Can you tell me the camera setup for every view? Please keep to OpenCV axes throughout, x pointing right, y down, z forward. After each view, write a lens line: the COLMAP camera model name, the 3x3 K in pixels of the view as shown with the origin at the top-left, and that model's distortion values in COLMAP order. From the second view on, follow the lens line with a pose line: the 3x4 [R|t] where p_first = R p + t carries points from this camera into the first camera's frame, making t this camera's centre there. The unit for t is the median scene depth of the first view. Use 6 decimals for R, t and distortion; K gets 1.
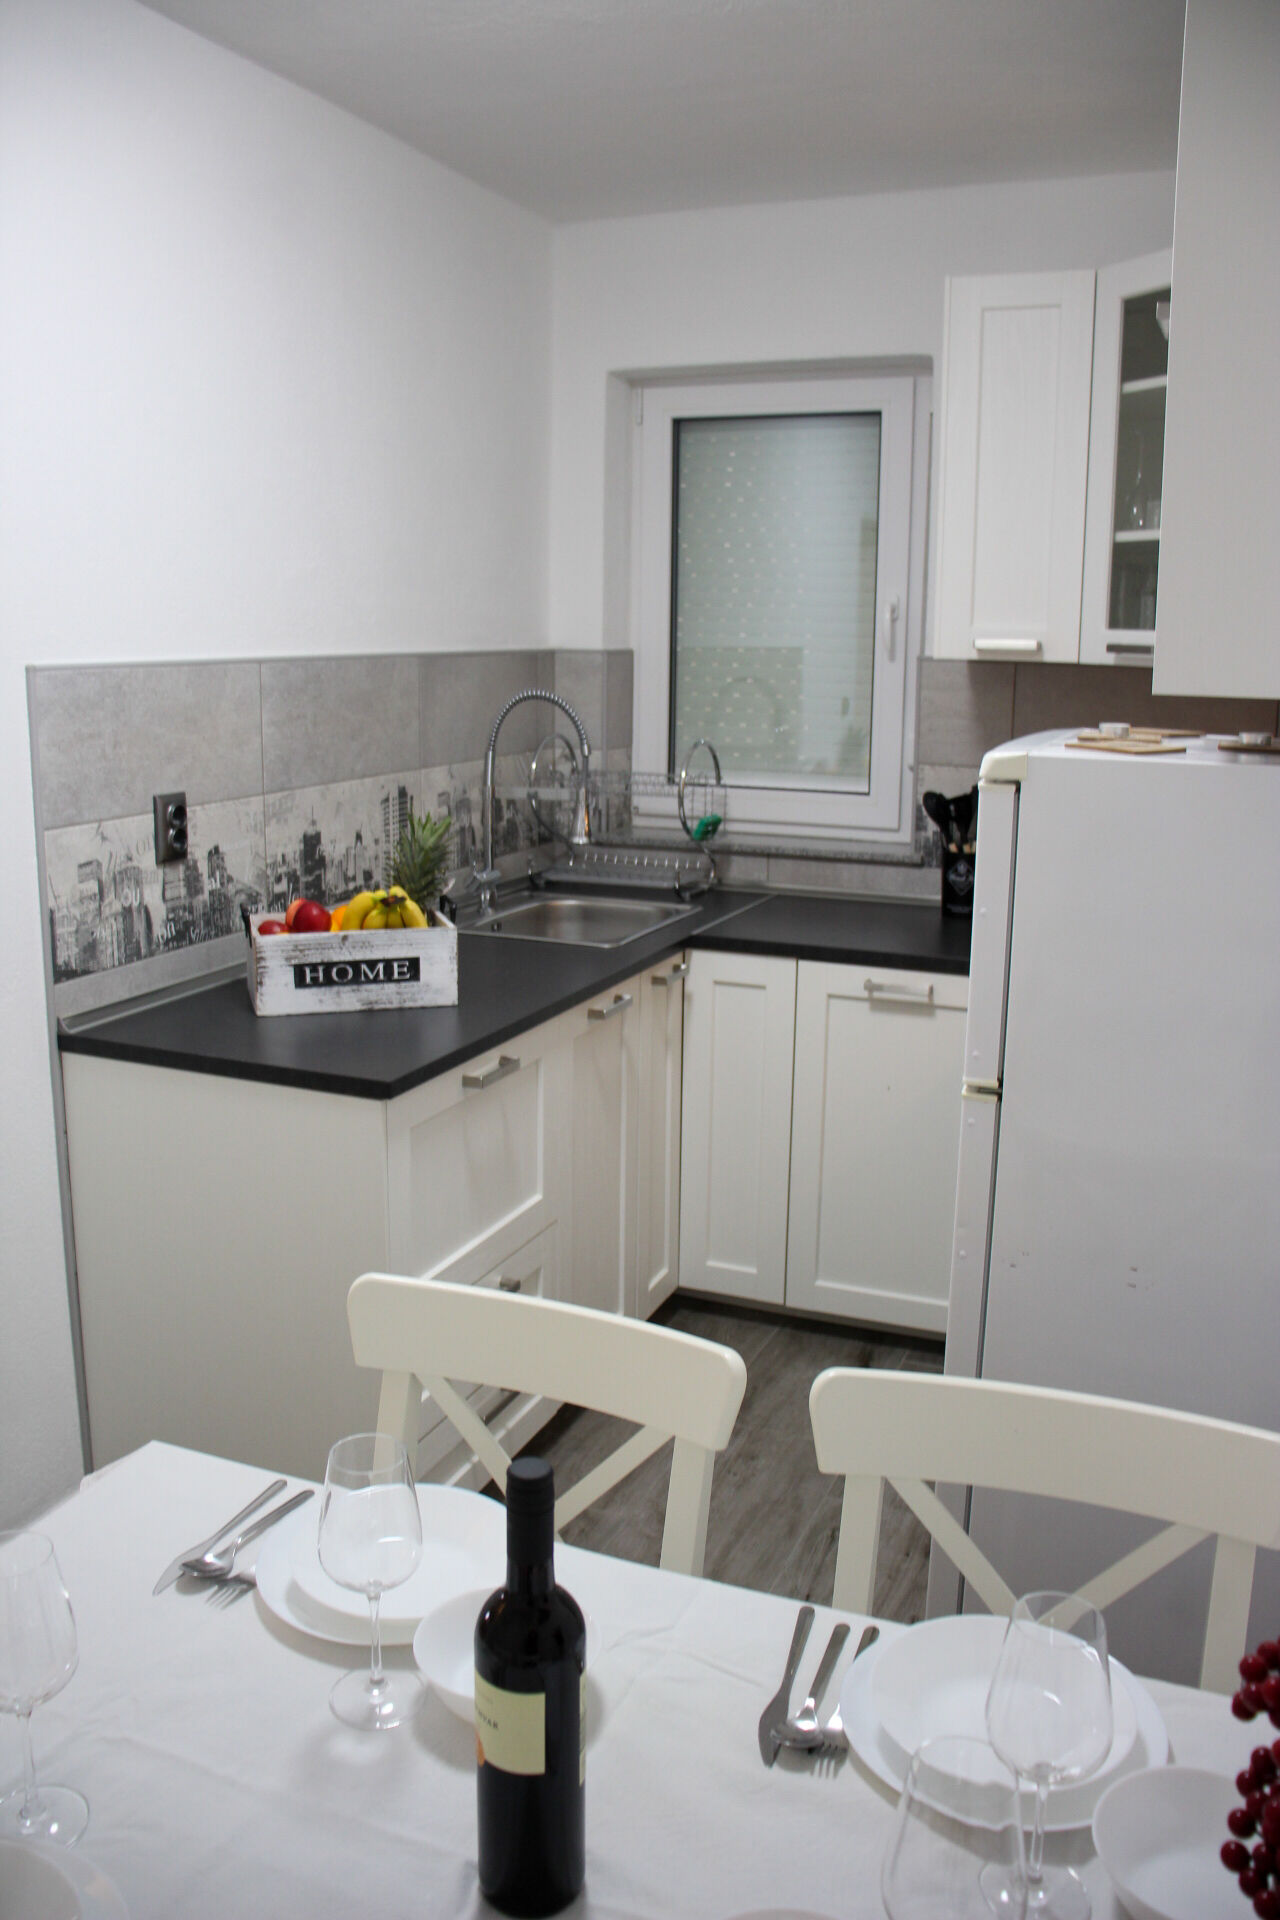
lens RADIAL K [[1582.1, 0, 634.0], [0, 1582.1, 962.4], [0, 0, 1]] dist [-0.181302, 0.162850]
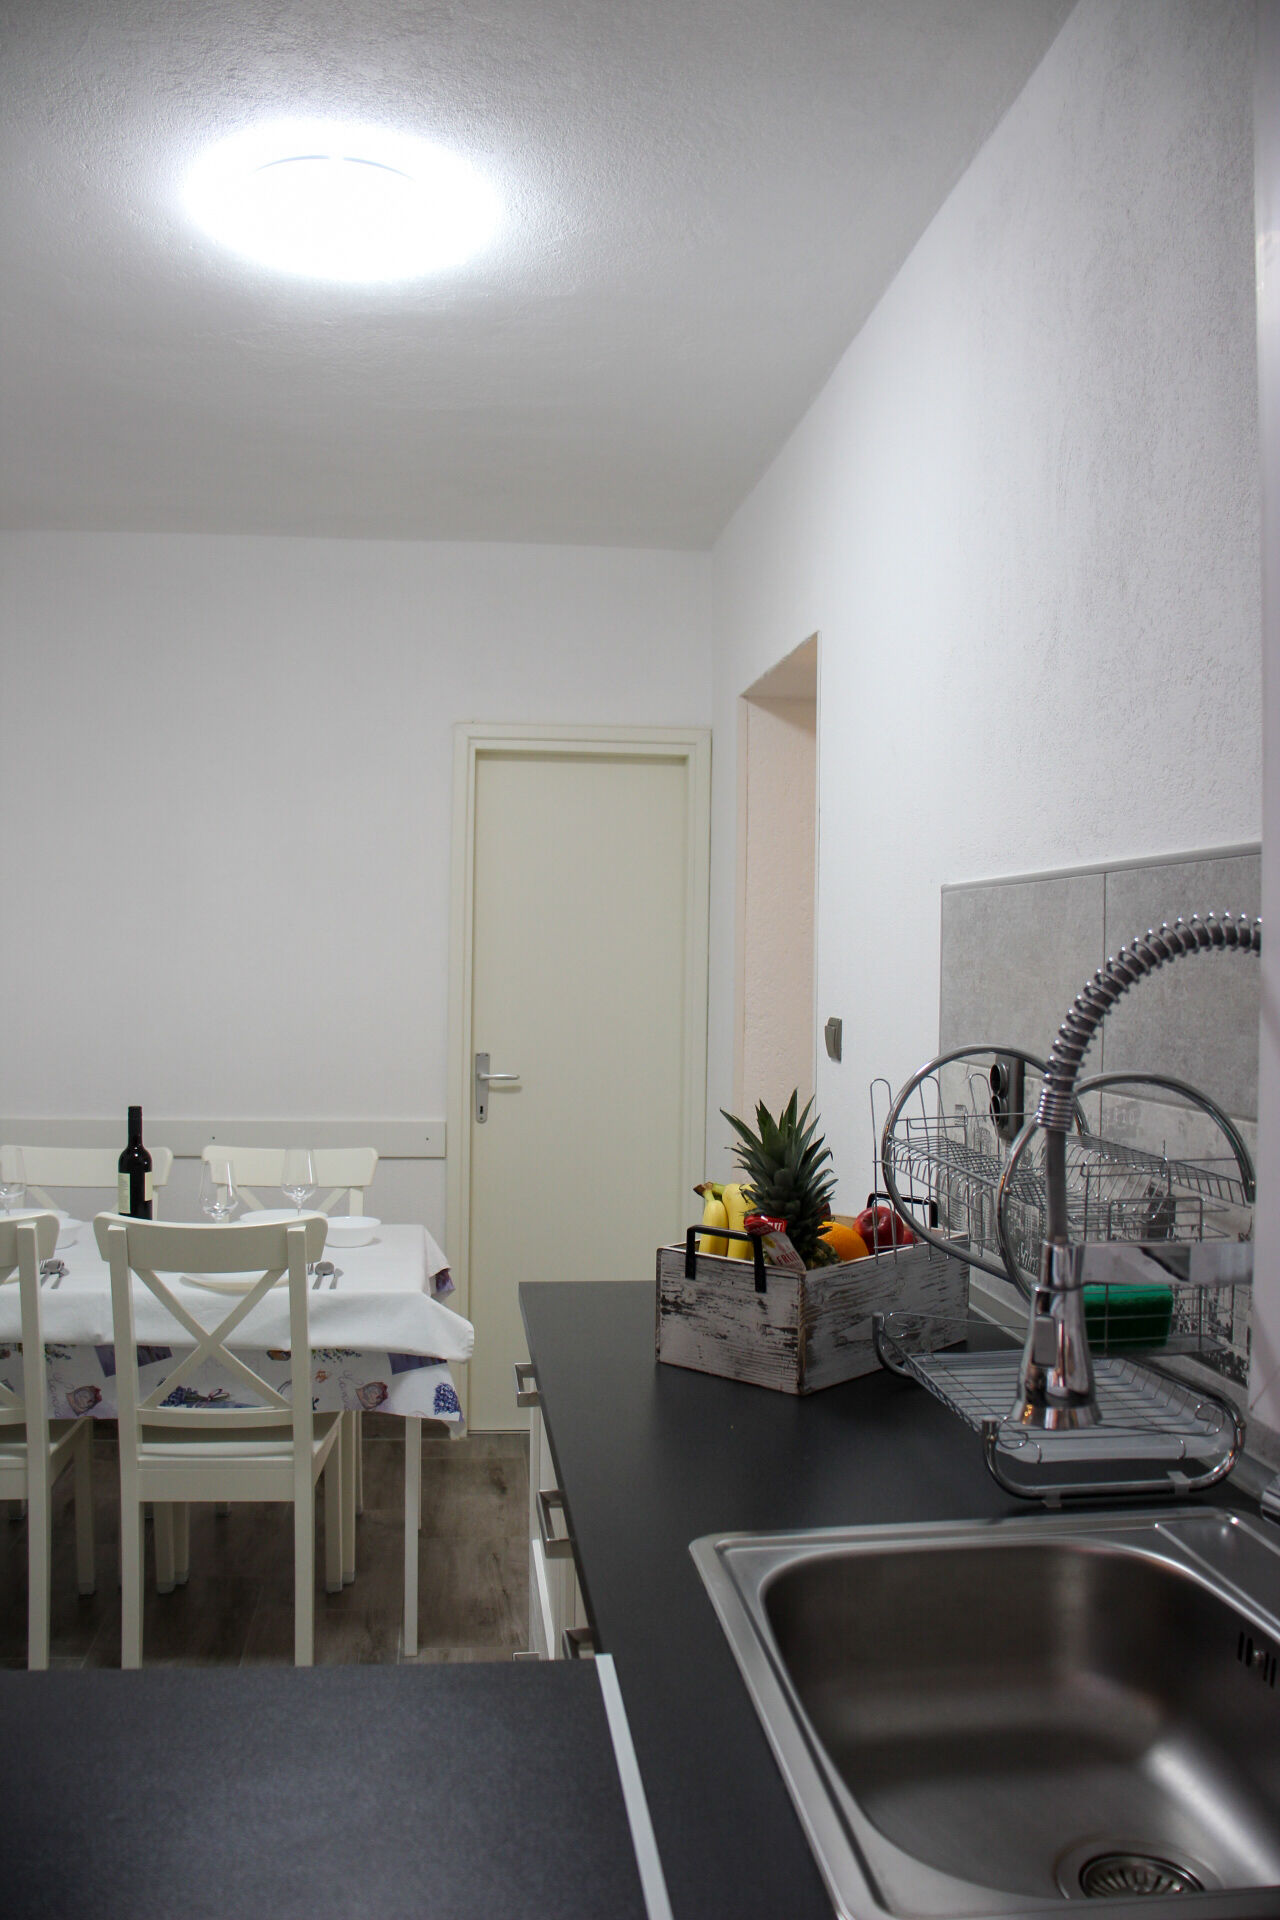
lens RADIAL K [[1582.1, 0, 634.0], [0, 1582.1, 962.4], [0, 0, 1]] dist [-0.181302, 0.162850]
pose [[-0.872622, -0.022231, -0.487890, 0.231614], [-0.124748, 0.975972, 0.178650, -0.263220], [0.472195, 0.216758, -0.854428, 1.554744]]
